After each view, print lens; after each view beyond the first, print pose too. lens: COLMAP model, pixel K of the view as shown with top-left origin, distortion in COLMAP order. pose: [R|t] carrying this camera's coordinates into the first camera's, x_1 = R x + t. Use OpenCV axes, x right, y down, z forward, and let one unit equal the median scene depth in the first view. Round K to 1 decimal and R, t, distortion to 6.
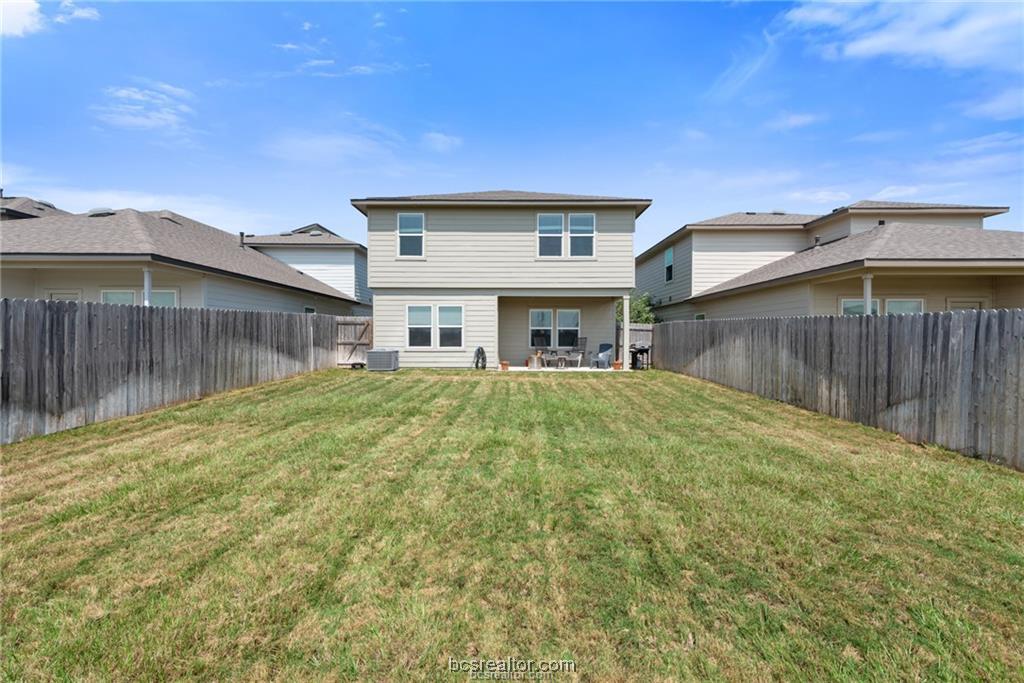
lens RADIAL K [[444.2, 0, 512.0], [0, 444.2, 341.5], [0, 0, 1]] dist [-0.000223, -0.000058]
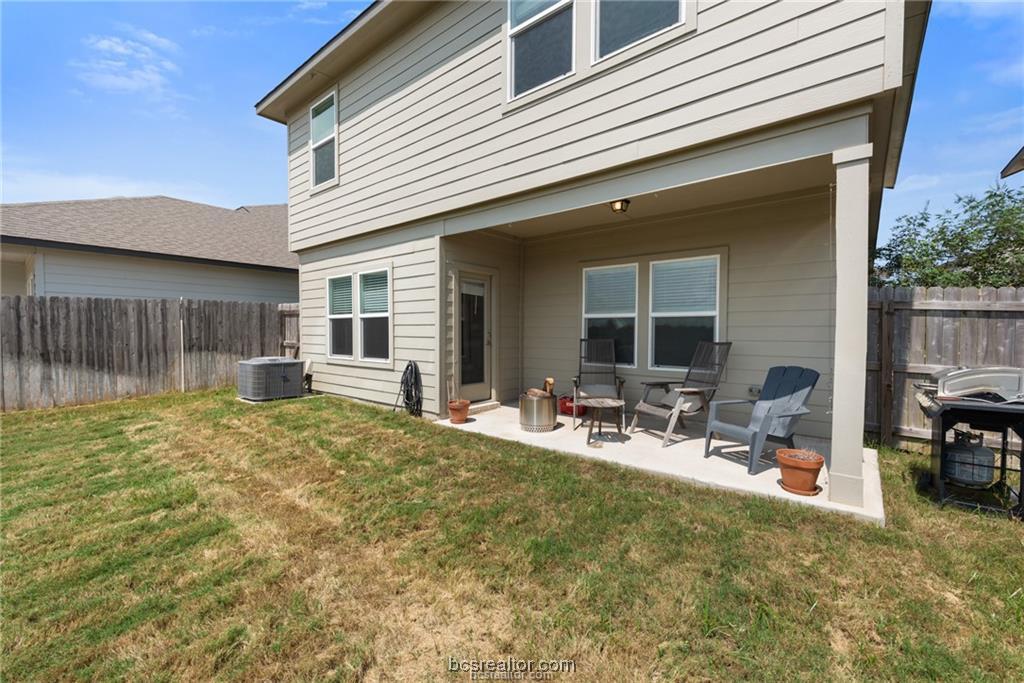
lens RADIAL K [[423.5, 0, 513.0], [0, 423.5, 331.9], [0, 0, 1]] dist [0.020477, 0.000077]
pose [[0.781644, 0.003128, -0.623717, 0.258465], [-0.007562, 0.999961, -0.004463, -0.015100], [0.623679, 0.008205, 0.781638, 0.741835]]
